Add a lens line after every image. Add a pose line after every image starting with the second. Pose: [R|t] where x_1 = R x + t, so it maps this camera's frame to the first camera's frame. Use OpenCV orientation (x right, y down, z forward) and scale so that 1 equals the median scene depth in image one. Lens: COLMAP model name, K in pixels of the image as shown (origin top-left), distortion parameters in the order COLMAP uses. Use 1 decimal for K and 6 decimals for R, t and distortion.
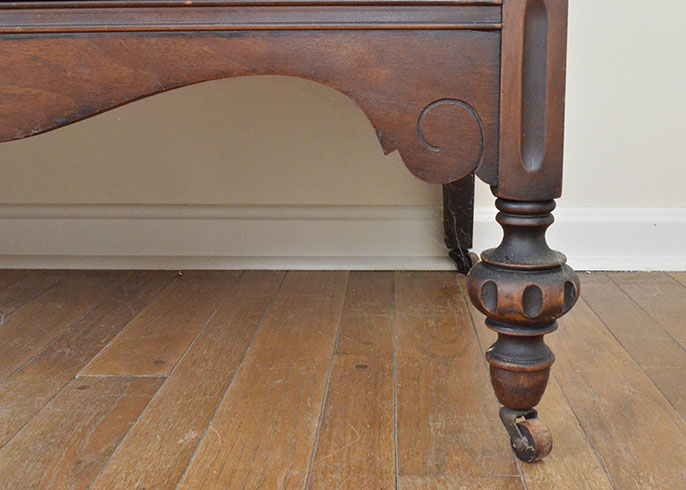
lens RADIAL K [[767.3, 0, 395.3], [0, 767.3, 243.6], [0, 0, 1]] dist [-0.051680, -0.009856]
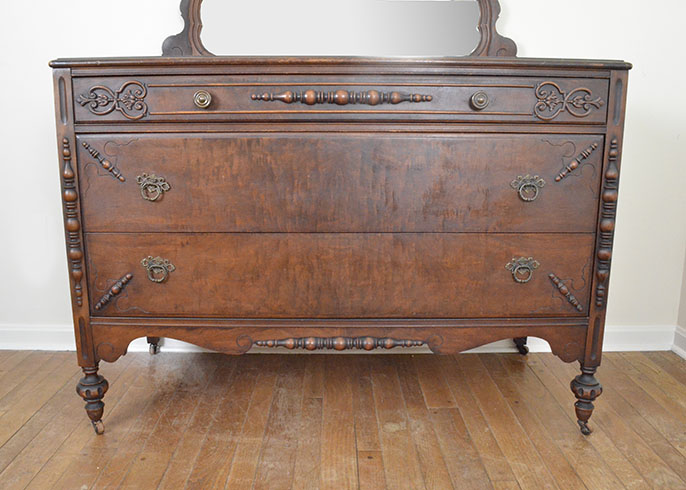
lens RADIAL K [[566.5, 0, 343.0], [0, 566.5, 245.0], [0, 0, 1]] dist [-0.074437, 0.012211]
pose [[0.999852, 0.000911, 0.017167, -0.999129], [-0.000869, 0.999997, -0.002481, -0.592965], [-0.017169, 0.002466, 0.999850, -1.570674]]
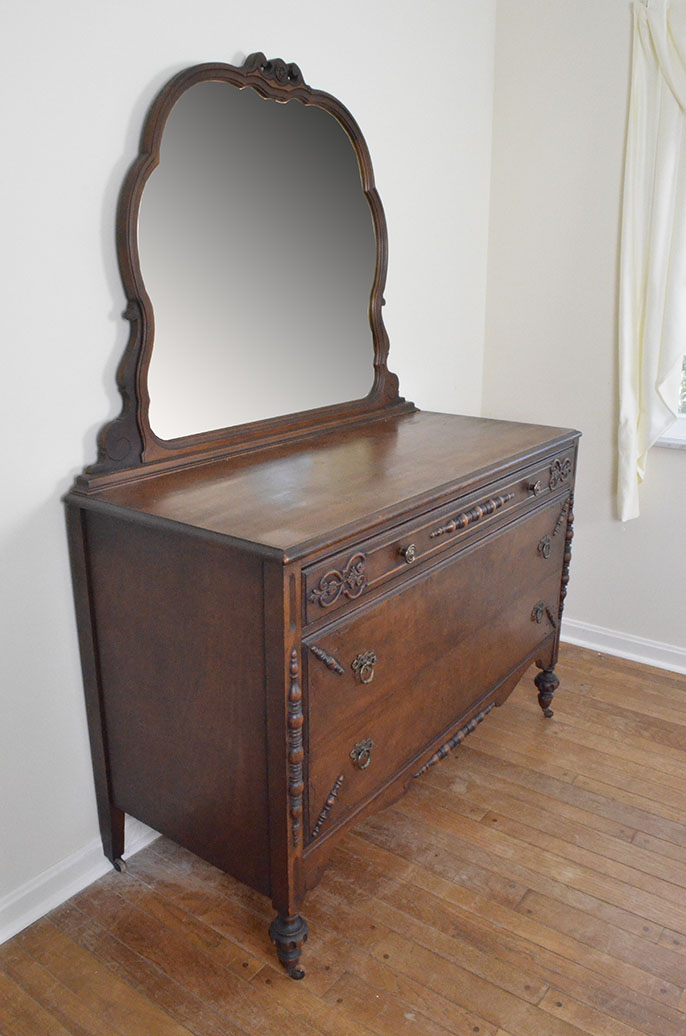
lens RADIAL K [[803.6, 0, 343.0], [0, 803.6, 518.0], [0, 0, 1]] dist [-0.060484, -0.000861]
pose [[0.591303, -0.237325, 0.770738, -3.772716], [0.159233, 0.971261, 0.176908, -1.822641], [-0.790573, 0.018121, 0.612100, -0.907197]]
